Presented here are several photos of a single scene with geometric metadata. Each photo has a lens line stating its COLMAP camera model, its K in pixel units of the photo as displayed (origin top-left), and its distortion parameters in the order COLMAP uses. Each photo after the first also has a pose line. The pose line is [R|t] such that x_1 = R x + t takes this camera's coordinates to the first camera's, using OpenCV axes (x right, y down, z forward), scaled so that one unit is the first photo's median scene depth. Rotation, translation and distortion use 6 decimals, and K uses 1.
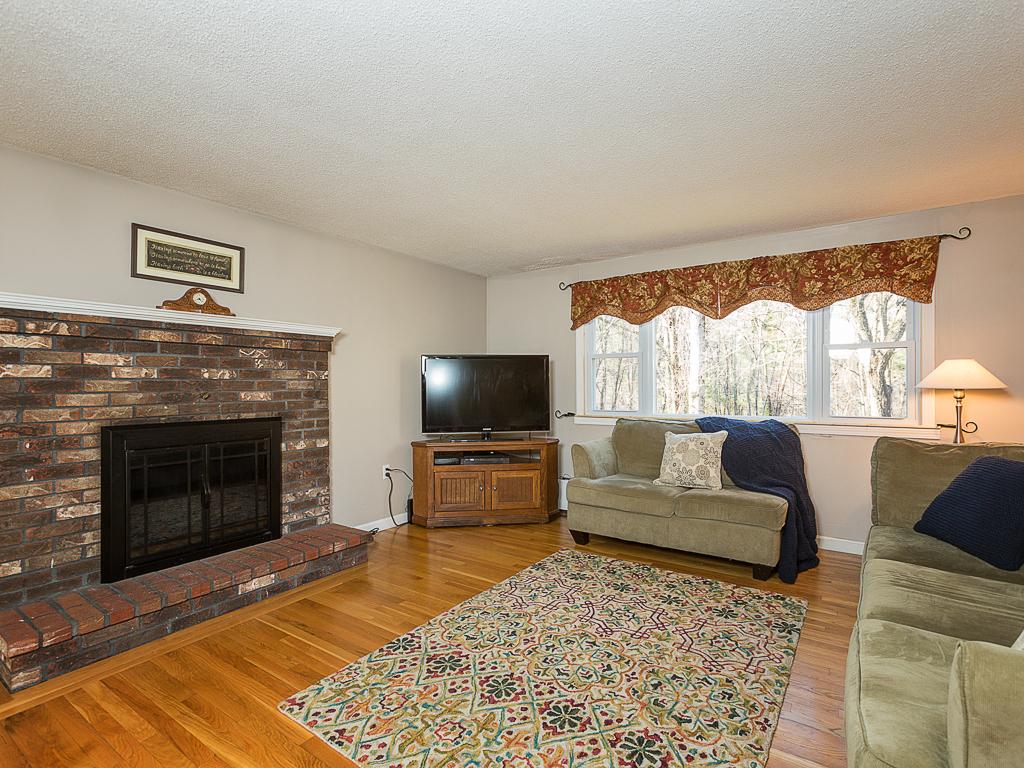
lens RADIAL K [[517.1, 0, 510.6], [0, 517.1, 386.6], [0, 0, 1]] dist [-0.017141, 0.000810]
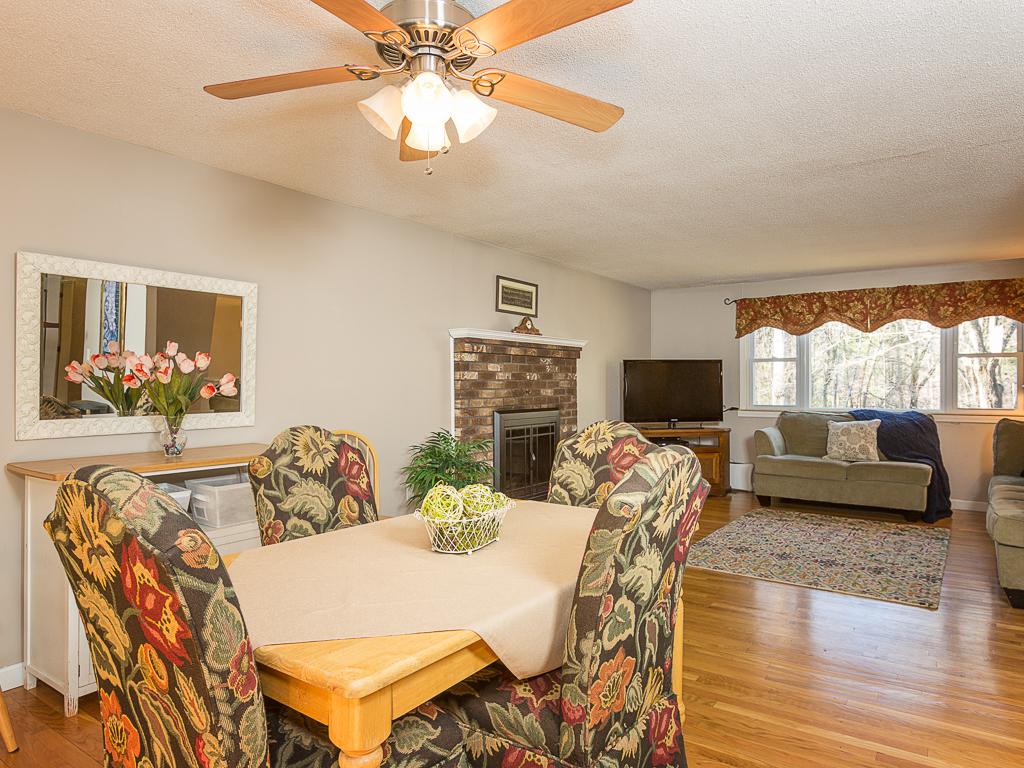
lens RADIAL K [[658.9, 0, 512.0], [0, 658.9, 384.0], [0, 0, 1]] dist [-0.001531, -0.003258]
pose [[1.000000, 0.000839, 0.000470, -0.533121], [-0.000838, 0.999998, -0.001875, -0.000081], [-0.000471, 0.001875, 0.999998, -0.698489]]
